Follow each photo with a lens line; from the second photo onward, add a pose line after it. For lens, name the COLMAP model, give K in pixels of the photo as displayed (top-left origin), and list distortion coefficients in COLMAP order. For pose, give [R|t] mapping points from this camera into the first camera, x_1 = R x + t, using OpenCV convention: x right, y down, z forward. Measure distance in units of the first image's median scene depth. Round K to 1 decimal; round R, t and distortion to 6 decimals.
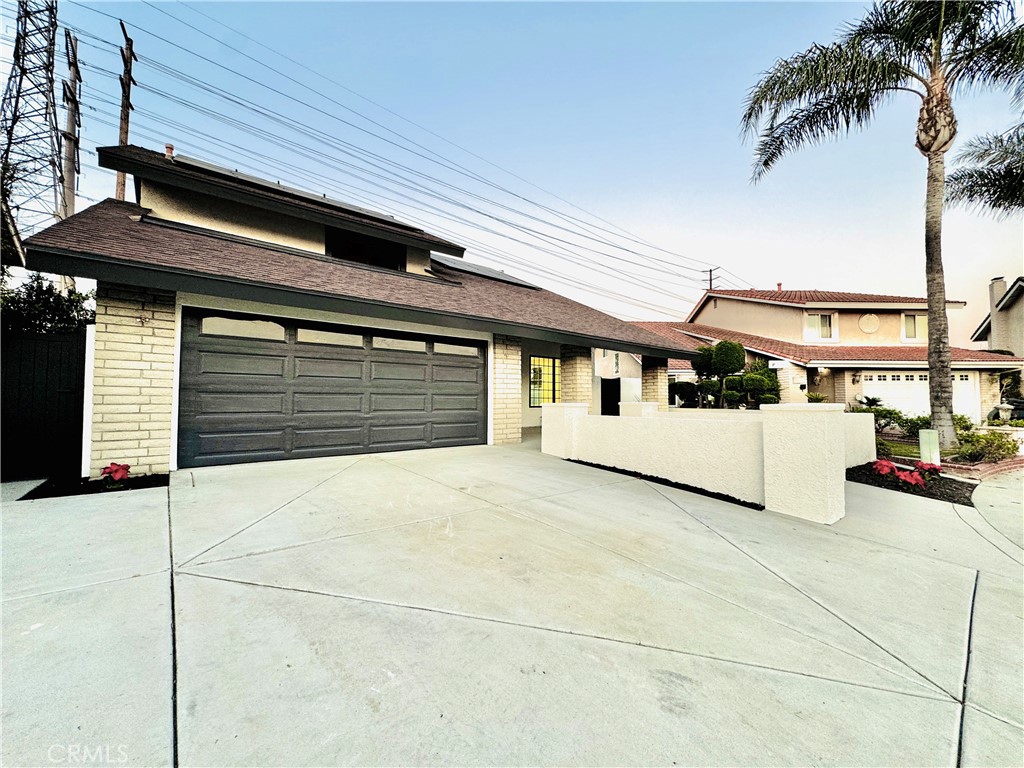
lens RADIAL K [[411.9, 0, 515.3], [0, 411.9, 385.1], [0, 0, 1]] dist [-0.002171, -0.000079]
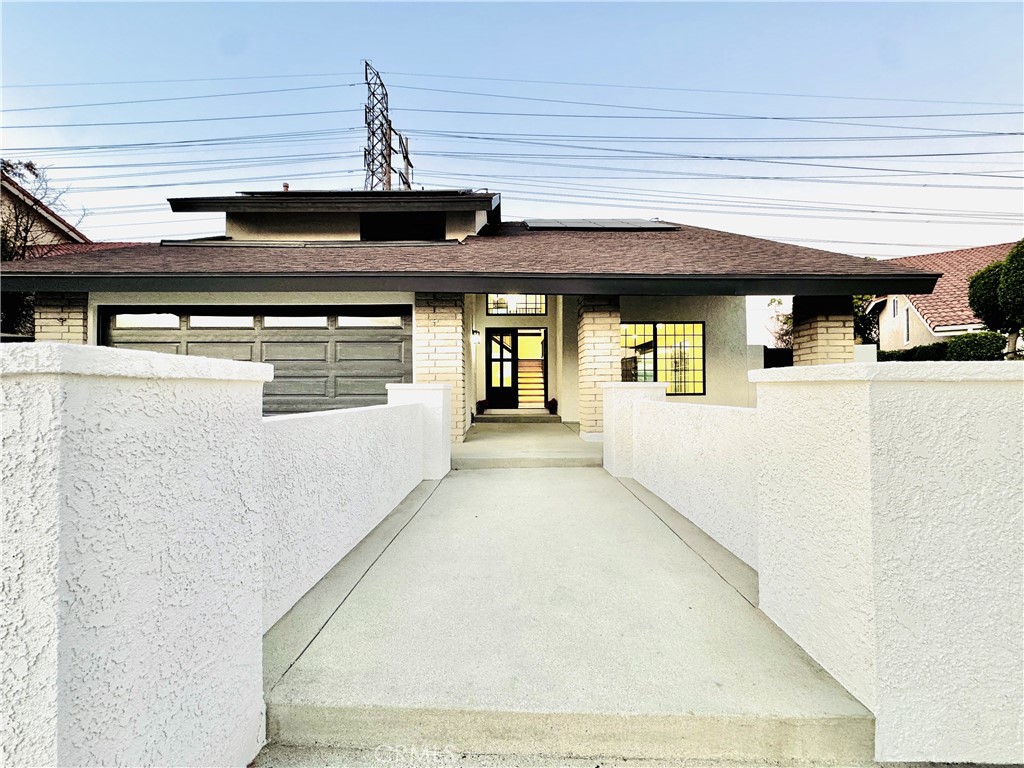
lens RADIAL K [[407.3, 0, 511.5], [0, 407.3, 382.8], [0, 0, 1]] dist [-0.002984, -0.000043]
pose [[0.772019, -0.013375, -0.635459, 0.523428], [0.027245, 0.999556, 0.012060, 0.030469], [0.635015, -0.026624, 0.772041, 0.512110]]
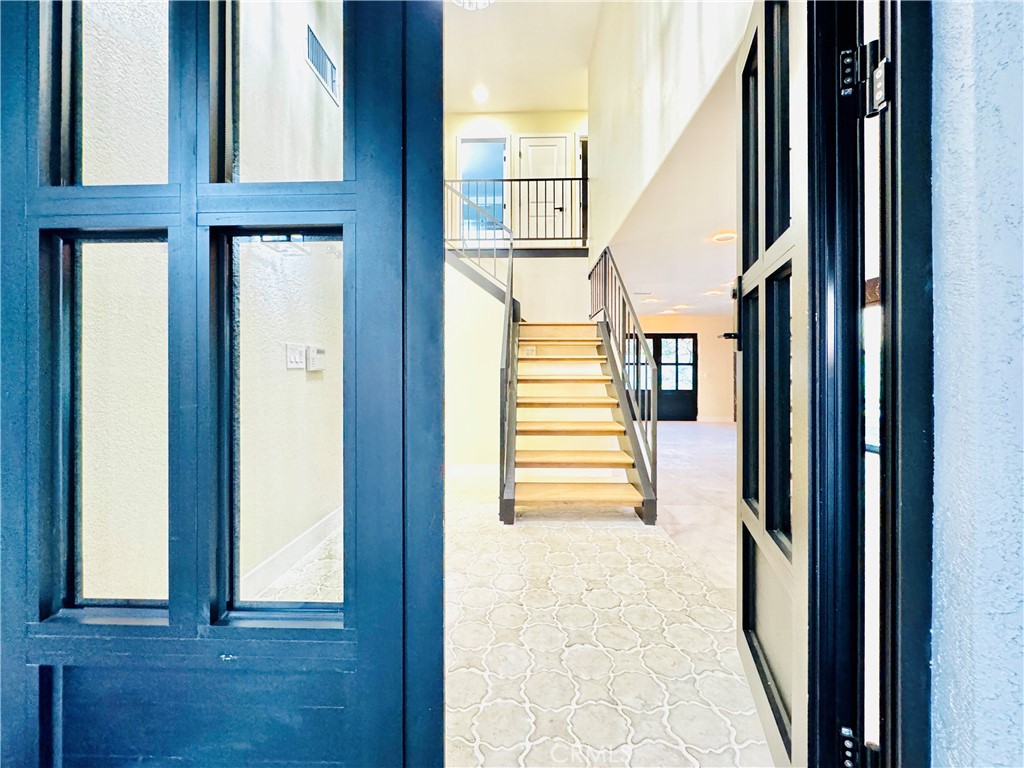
lens RADIAL K [[432.8, 0, 511.6], [0, 432.8, 376.6], [0, 0, 1]] dist [-0.002206, -0.000125]
pose [[0.751723, 0.002978, -0.659472, -0.134283], [0.029047, 0.998870, 0.037621, 0.008261], [0.658839, -0.047436, 0.750787, 1.365176]]
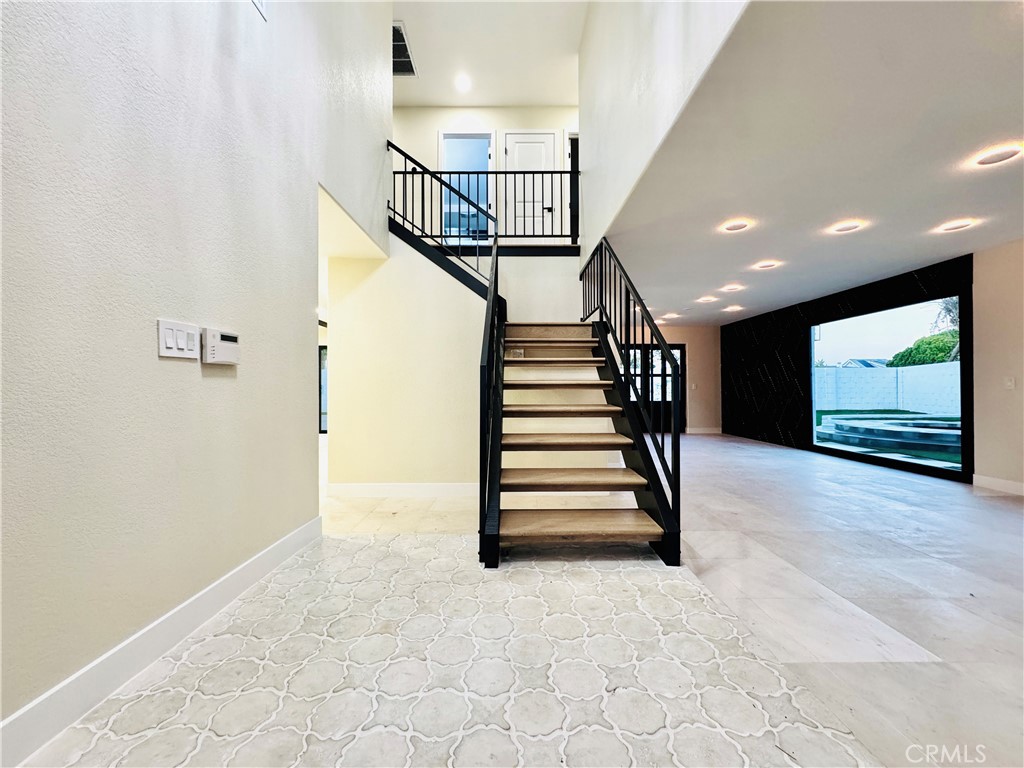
lens RADIAL K [[411.9, 0, 515.3], [0, 411.9, 385.1], [0, 0, 1]] dist [-0.002171, -0.000079]
pose [[0.777666, -0.008971, -0.628613, -0.189796], [0.030024, 0.999287, 0.022882, 0.021126], [0.627960, -0.036668, 0.777381, 1.431353]]
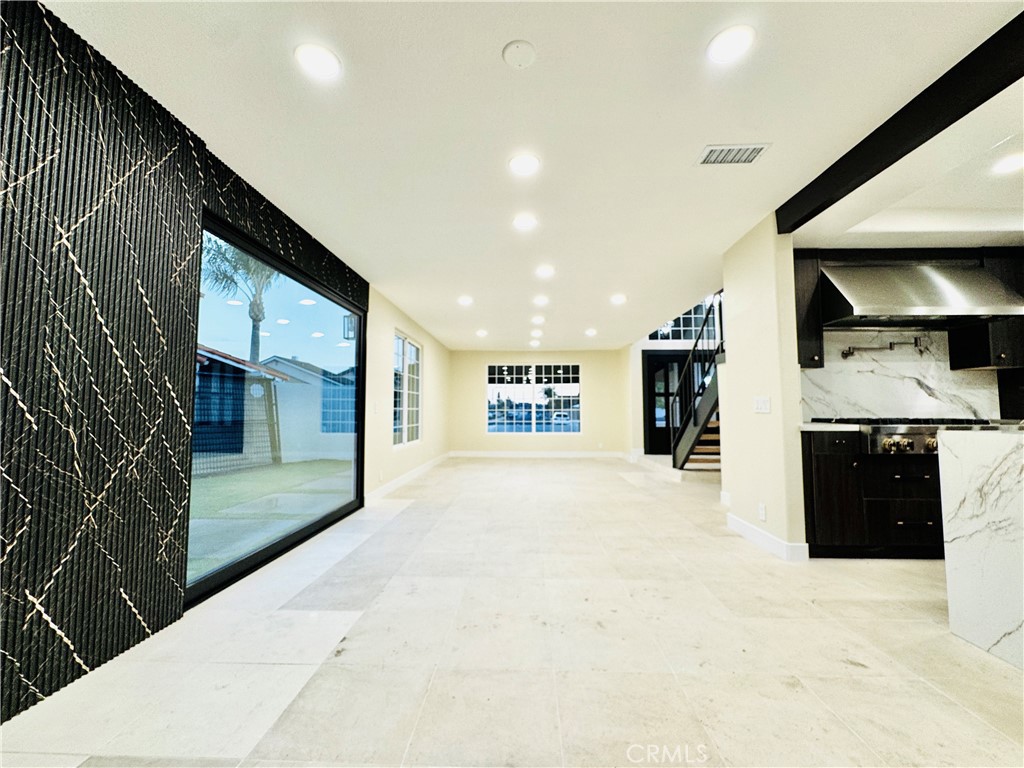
lens RADIAL K [[411.9, 0, 515.3], [0, 411.9, 385.1], [0, 0, 1]] dist [-0.002171, -0.000079]
pose [[-0.743556, 0.044234, 0.667209, -0.570552], [-0.026874, 0.995027, -0.095917, 0.066141], [-0.668133, -0.089250, -0.738669, 2.463968]]
